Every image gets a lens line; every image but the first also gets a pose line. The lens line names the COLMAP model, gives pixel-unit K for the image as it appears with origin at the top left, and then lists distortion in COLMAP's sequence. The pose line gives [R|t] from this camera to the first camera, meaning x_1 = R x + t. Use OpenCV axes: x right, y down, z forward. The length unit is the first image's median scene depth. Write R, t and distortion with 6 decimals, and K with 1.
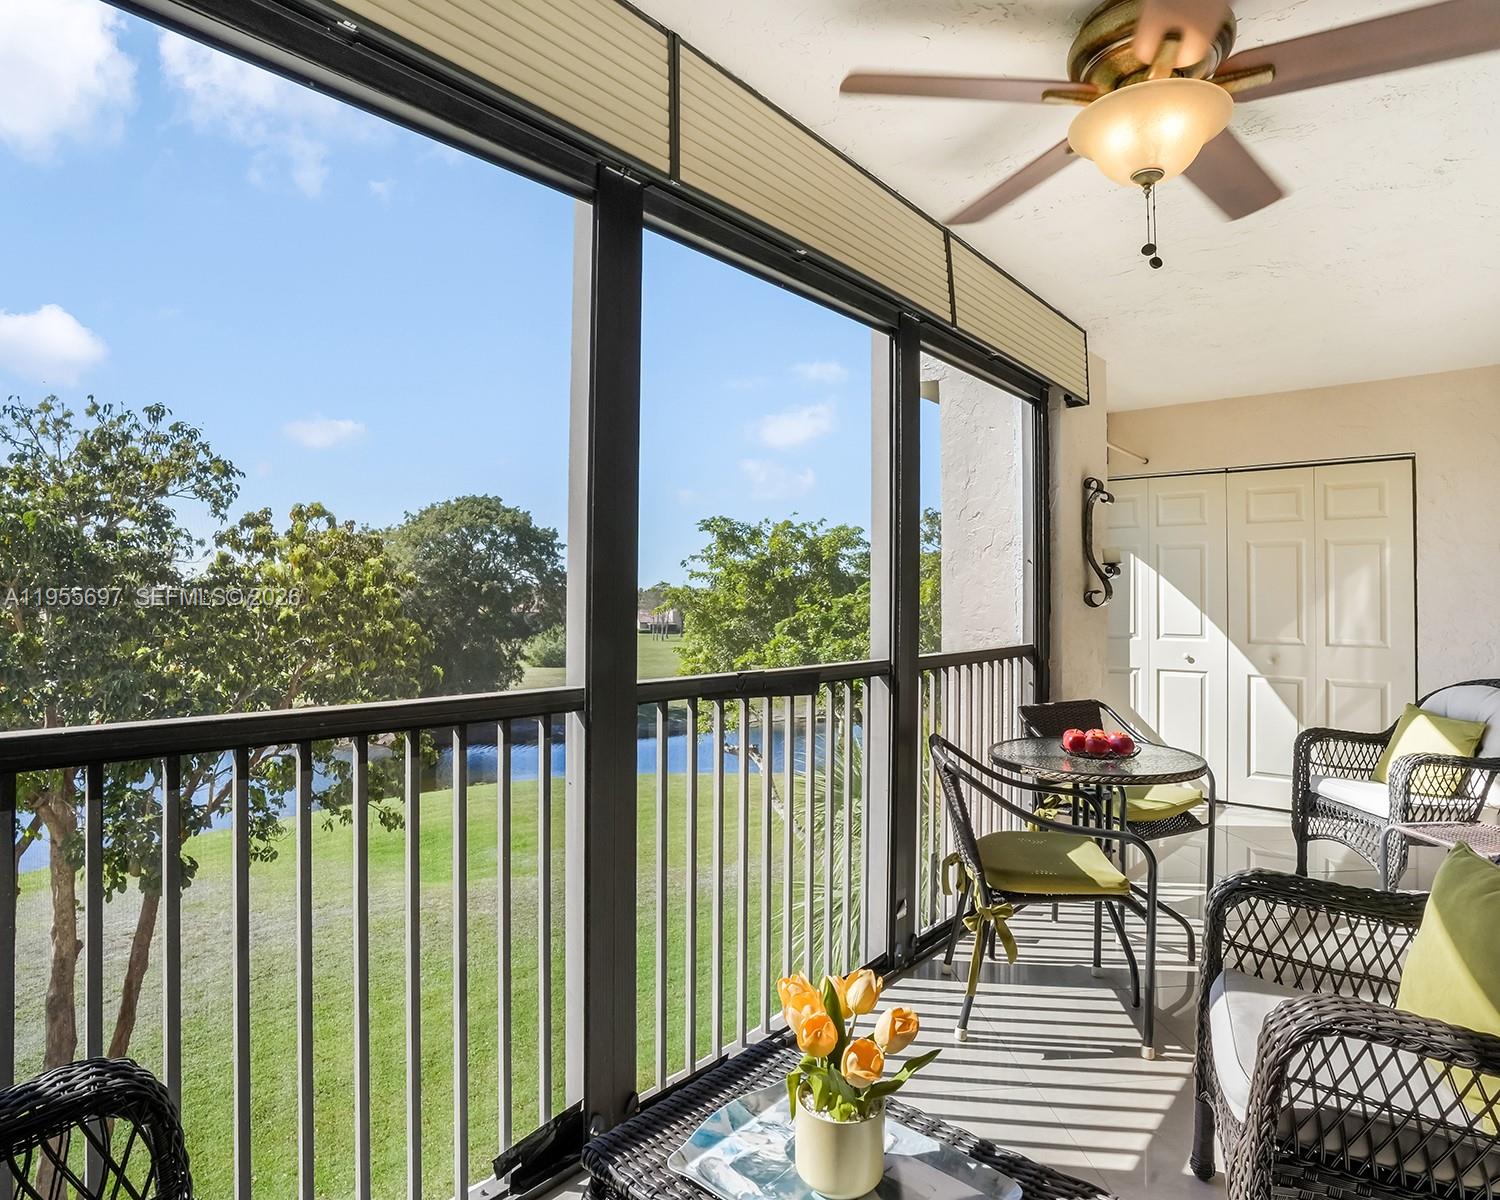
lens RADIAL K [[843.7, 0, 748.9], [0, 843.7, 591.5], [0, 0, 1]] dist [-0.063828, 0.029196]
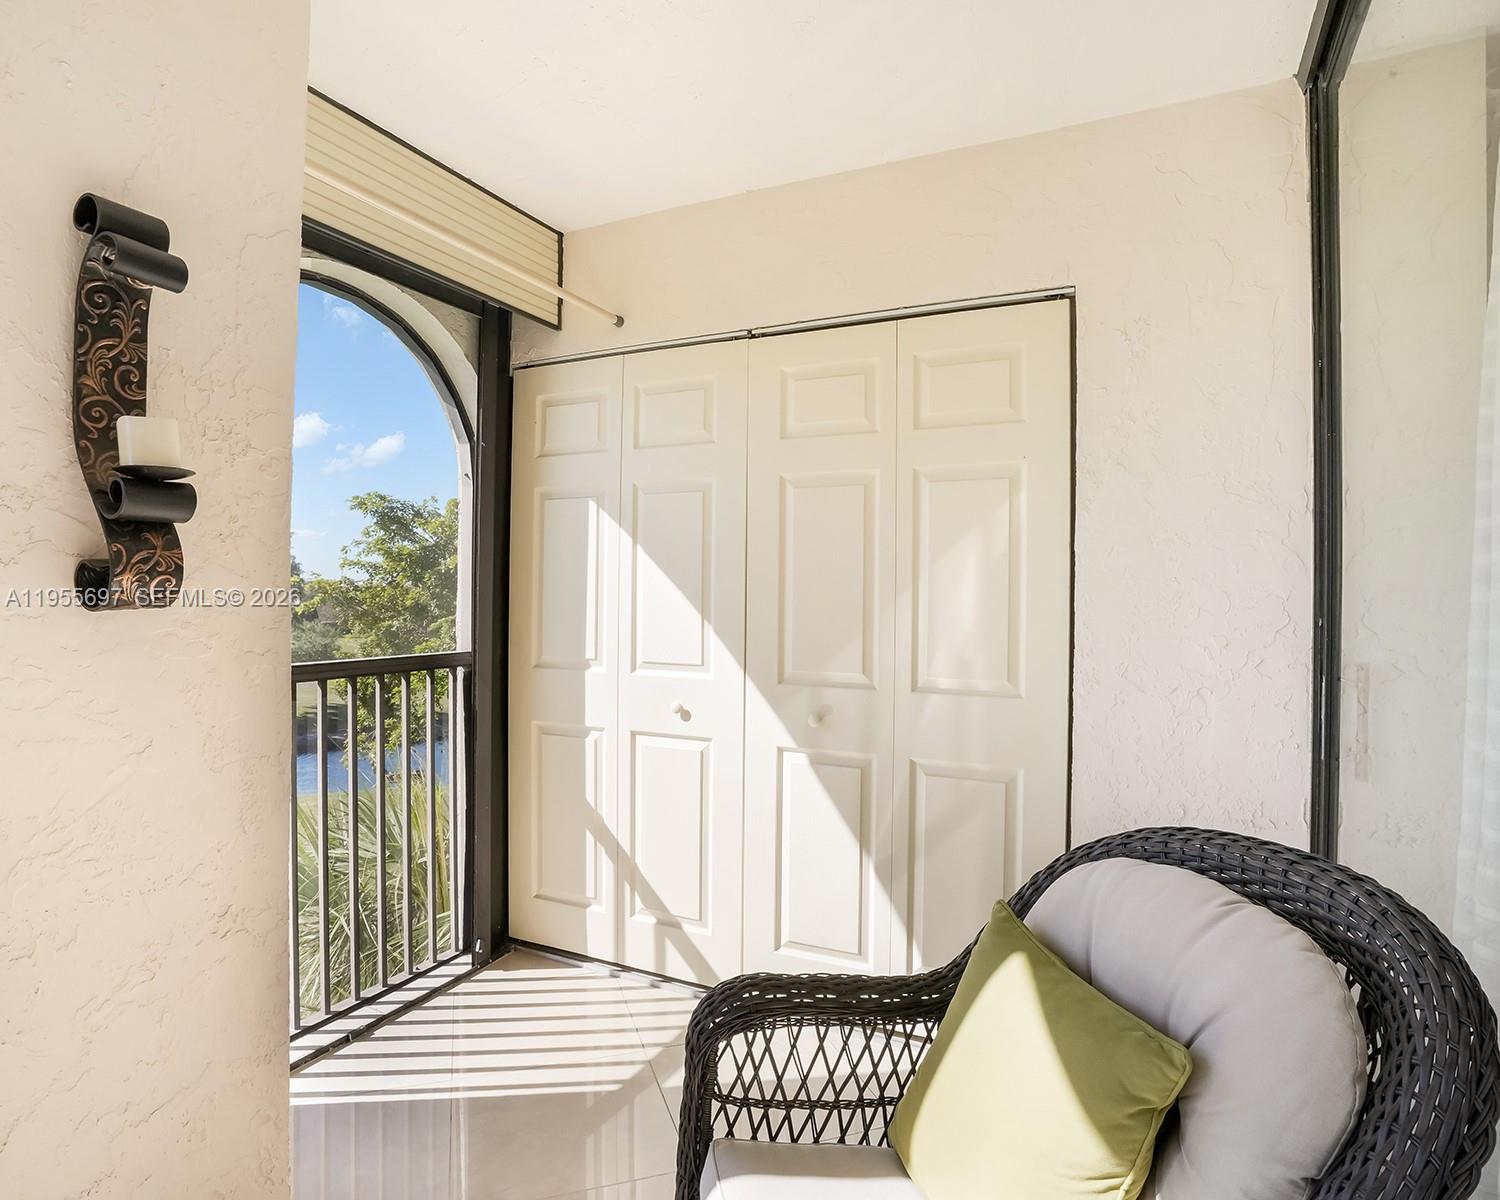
lens RADIAL K [[843.9, 0, 745.4], [0, 843.9, 607.0], [0, 0, 1]] dist [-0.068724, 0.028937]
pose [[0.971278, 0.003566, 0.237921, 0.448520], [-0.008601, 0.999760, 0.020129, 0.007278], [-0.237792, -0.021597, 0.971076, 0.500893]]
